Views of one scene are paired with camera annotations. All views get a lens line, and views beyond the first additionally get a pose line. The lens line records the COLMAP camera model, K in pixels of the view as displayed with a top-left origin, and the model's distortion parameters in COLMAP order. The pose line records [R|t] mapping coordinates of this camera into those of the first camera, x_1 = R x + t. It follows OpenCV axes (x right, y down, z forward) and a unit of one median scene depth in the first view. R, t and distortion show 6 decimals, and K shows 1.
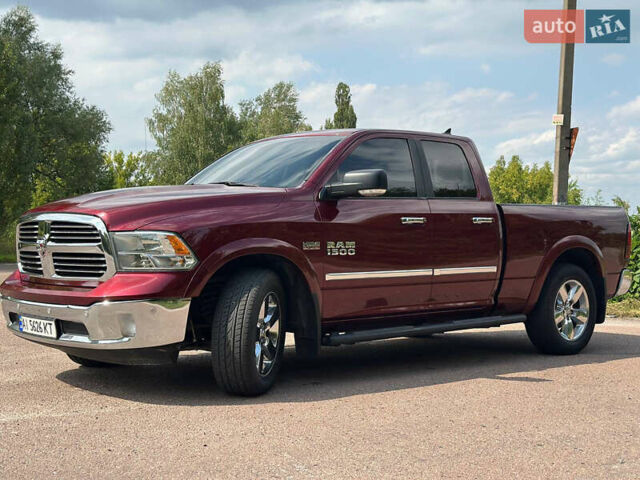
lens RADIAL K [[896.4, 0, 320.0], [0, 896.4, 240.0], [0, 0, 1]] dist [0.118676, -0.088051]
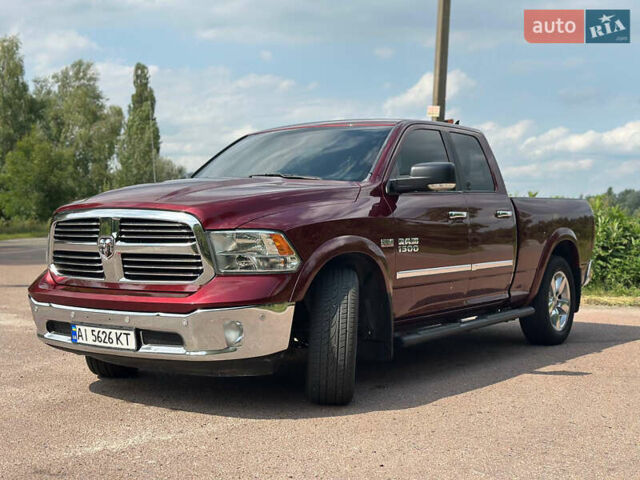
lens RADIAL K [[896.4, 0, 320.0], [0, 896.4, 240.0], [0, 0, 1]] dist [0.118676, -0.088051]
pose [[0.973507, -0.007448, 0.228536, -0.288233], [0.003546, 0.999841, 0.017483, -0.013144], [-0.228630, -0.016209, 0.973378, 0.088045]]
